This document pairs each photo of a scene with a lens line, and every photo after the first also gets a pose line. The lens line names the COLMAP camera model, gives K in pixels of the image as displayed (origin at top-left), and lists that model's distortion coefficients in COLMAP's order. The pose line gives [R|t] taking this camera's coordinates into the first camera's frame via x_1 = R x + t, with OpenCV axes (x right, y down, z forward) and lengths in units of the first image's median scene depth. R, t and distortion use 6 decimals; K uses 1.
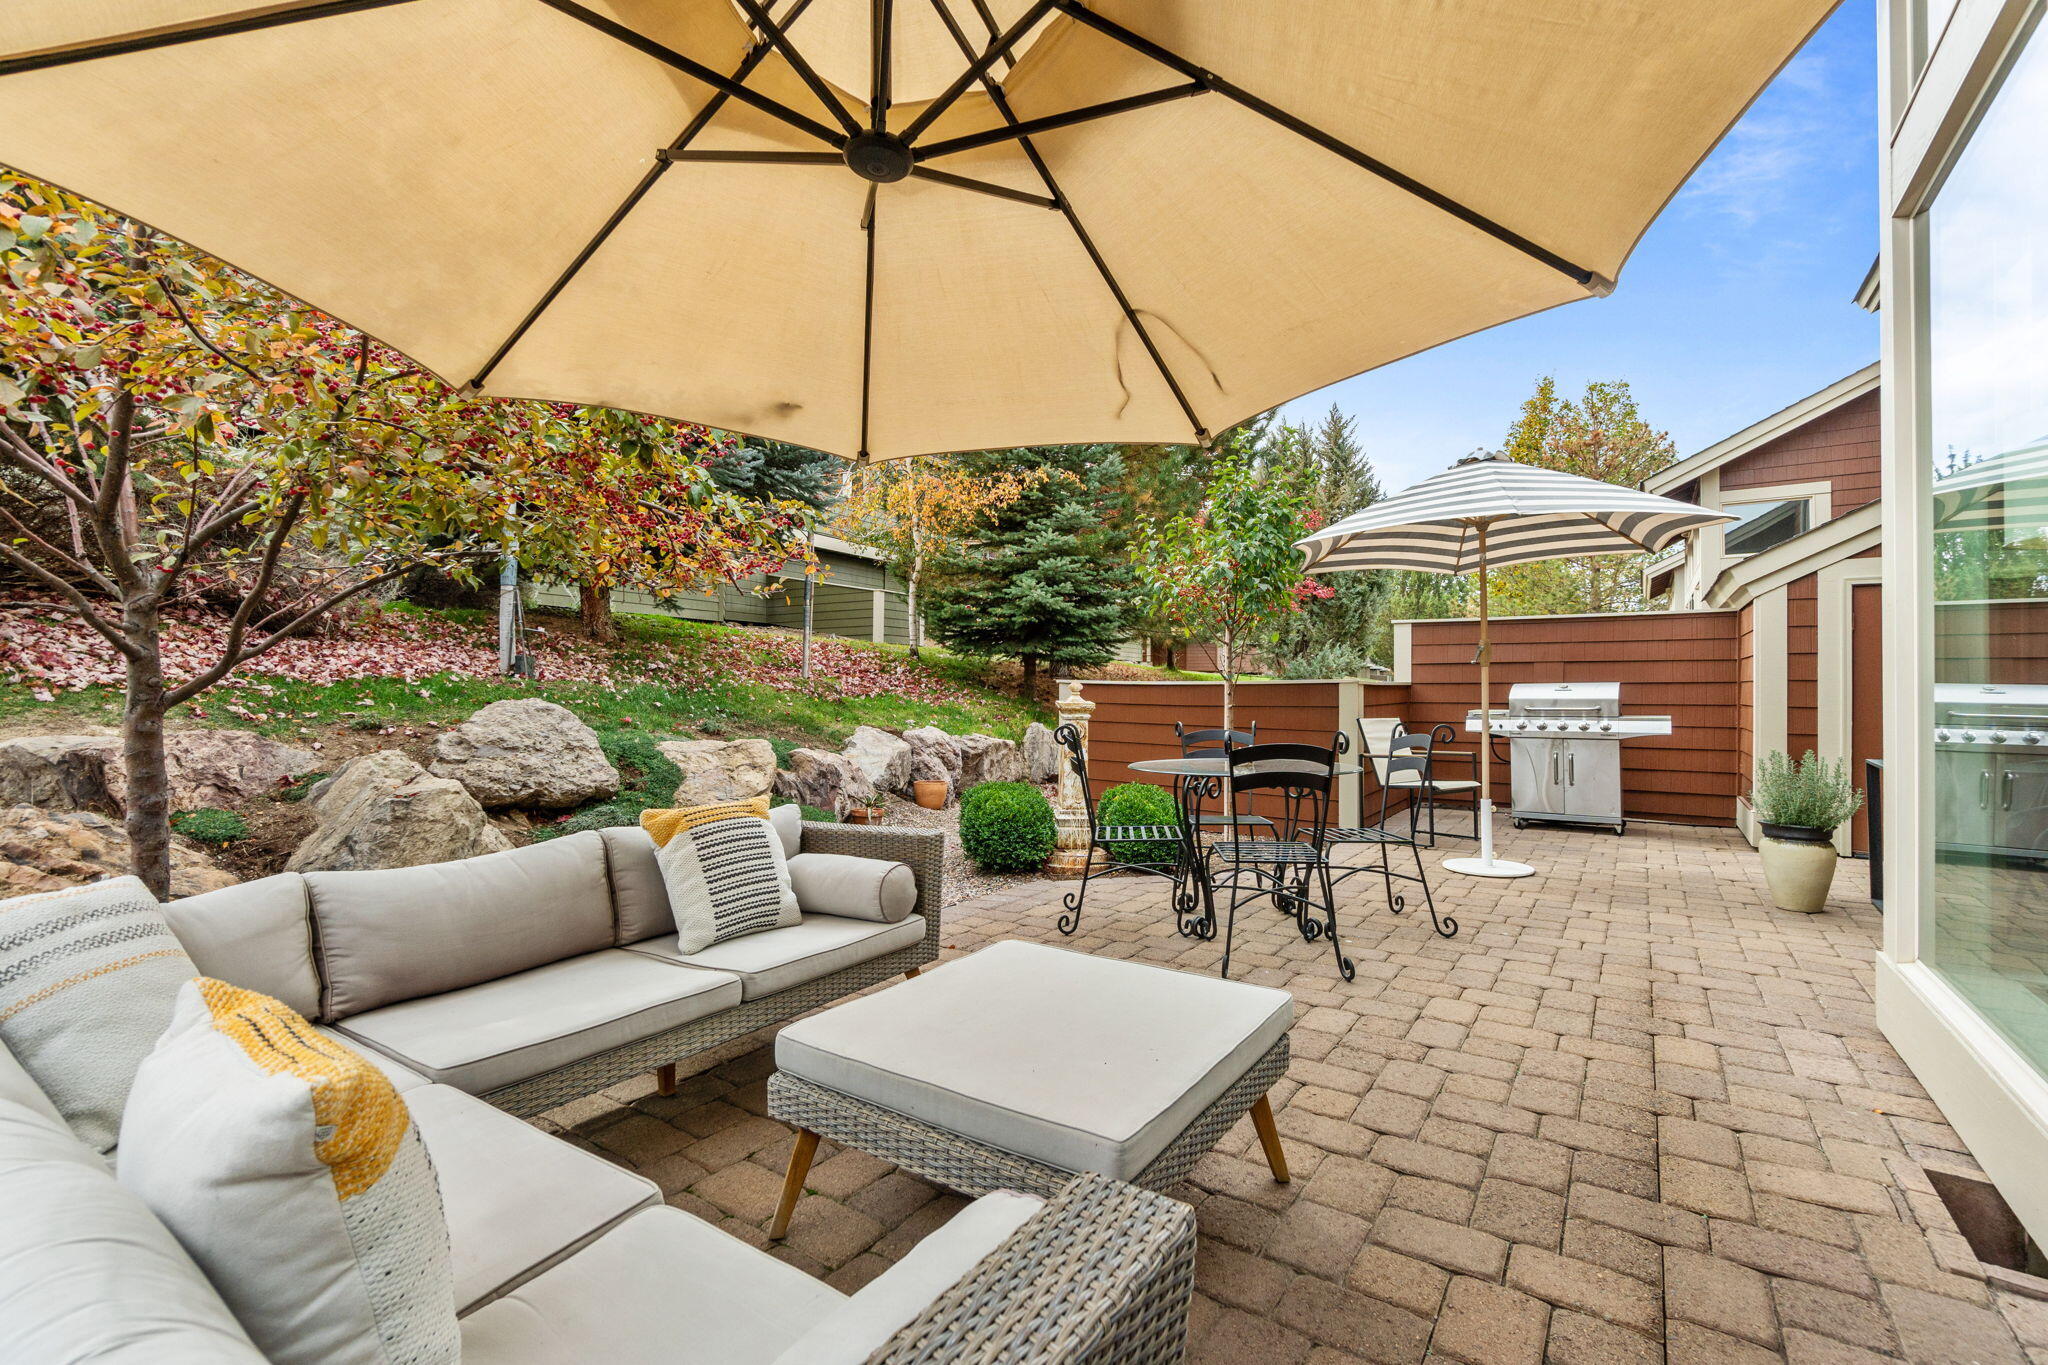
lens RADIAL K [[870.7, 0, 1030.9], [0, 870.7, 677.0], [0, 0, 1]] dist [-0.001195, -0.000284]
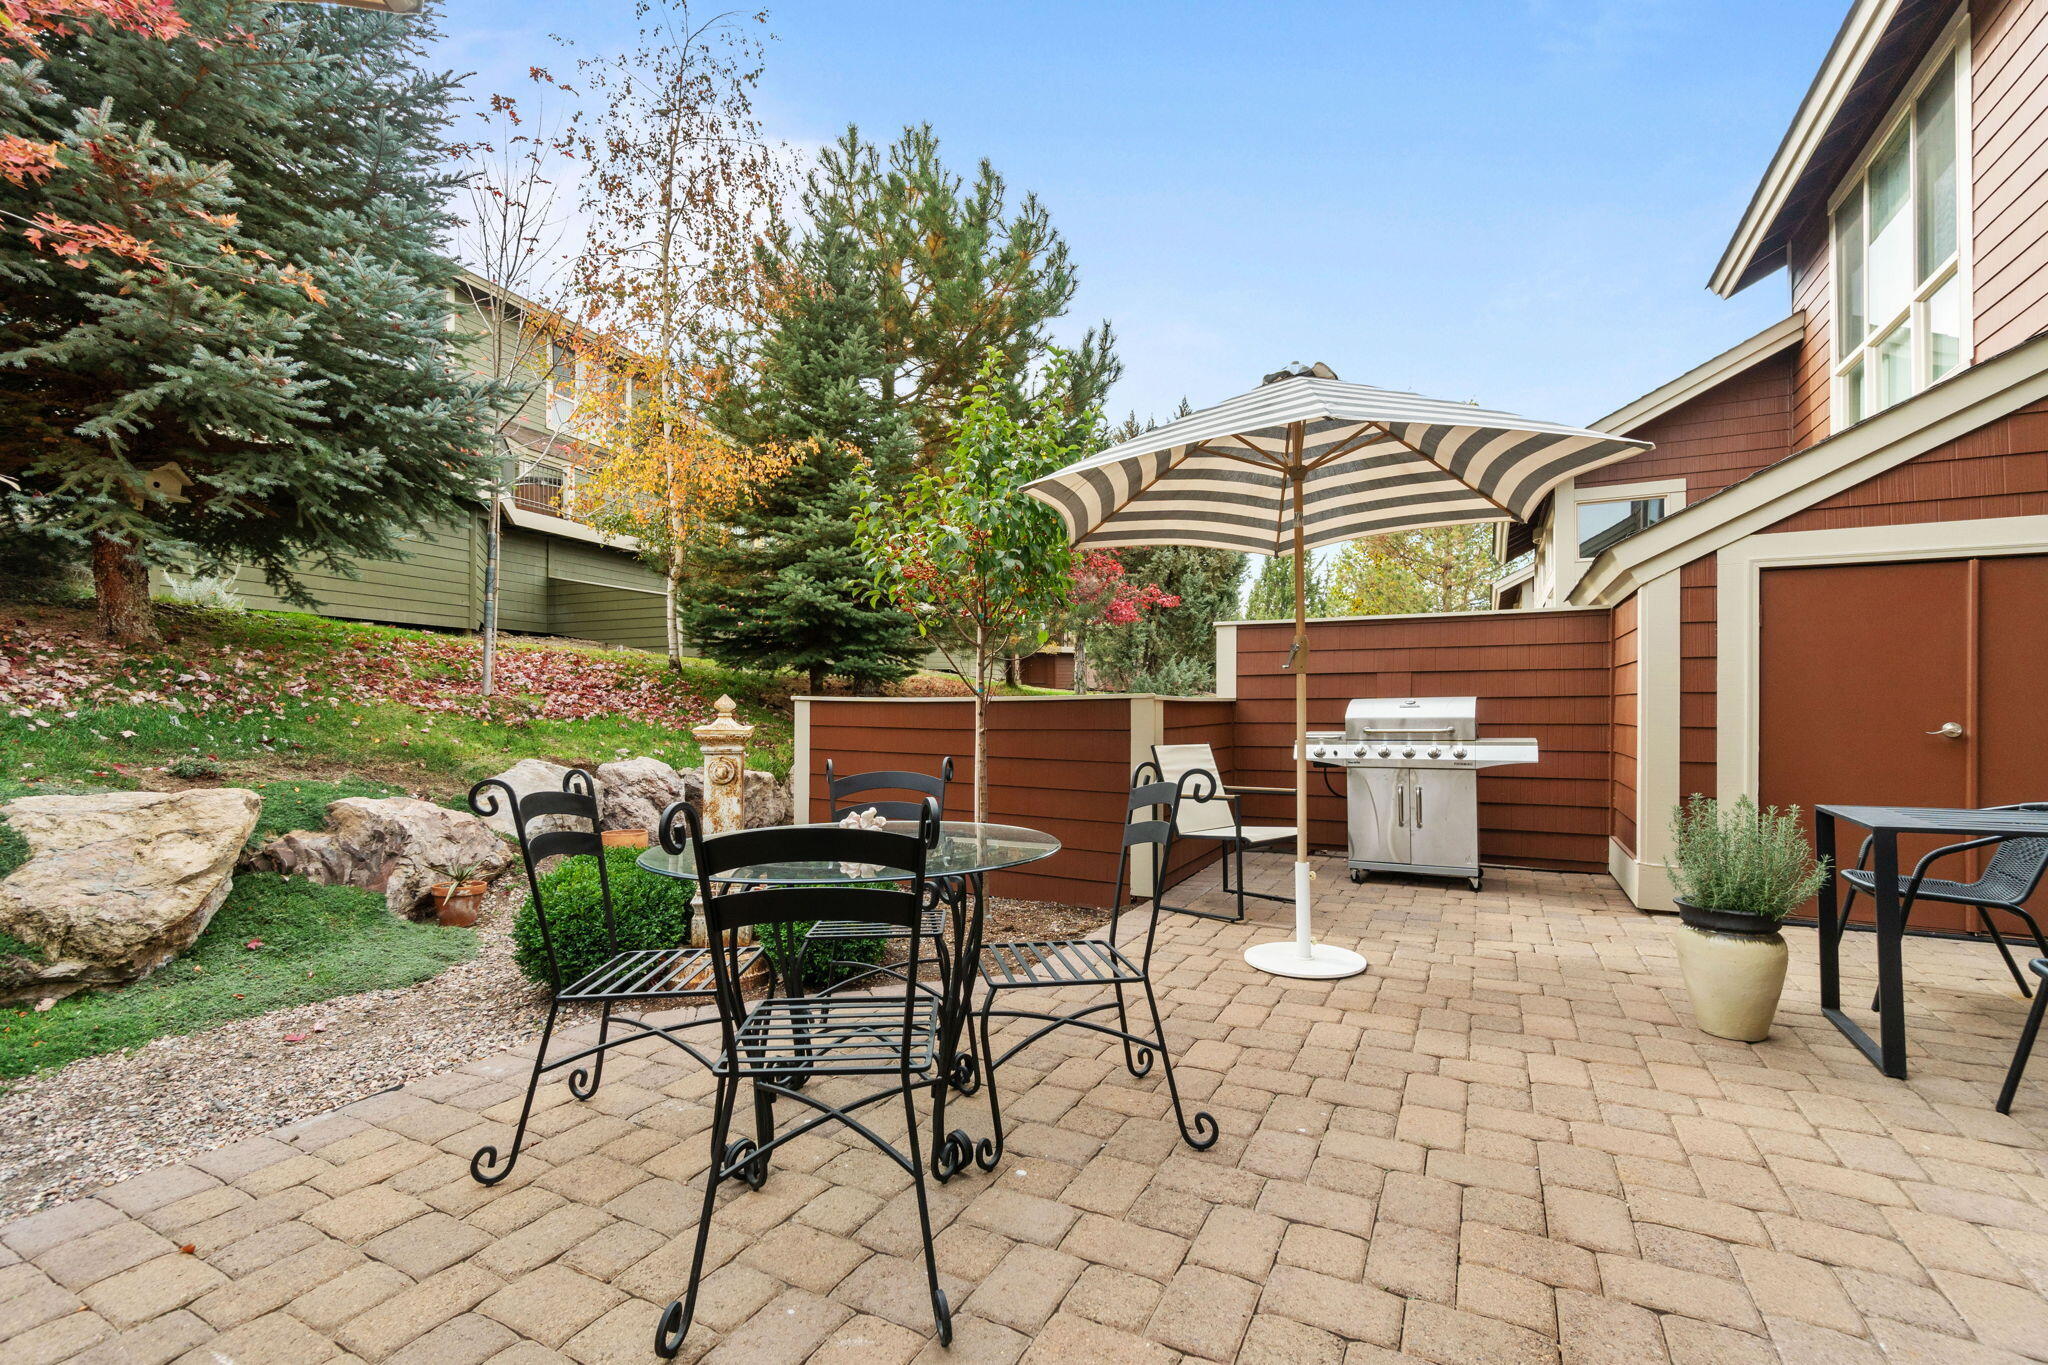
lens RADIAL K [[874.4, 0, 1022.4], [0, 874.4, 702.7], [0, 0, 1]] dist [-0.001705, -0.000239]
pose [[0.992396, -0.003636, 0.123032, 0.165289], [0.002695, 0.999966, 0.007815, 0.004348], [-0.123056, -0.007425, 0.992372, 0.256145]]
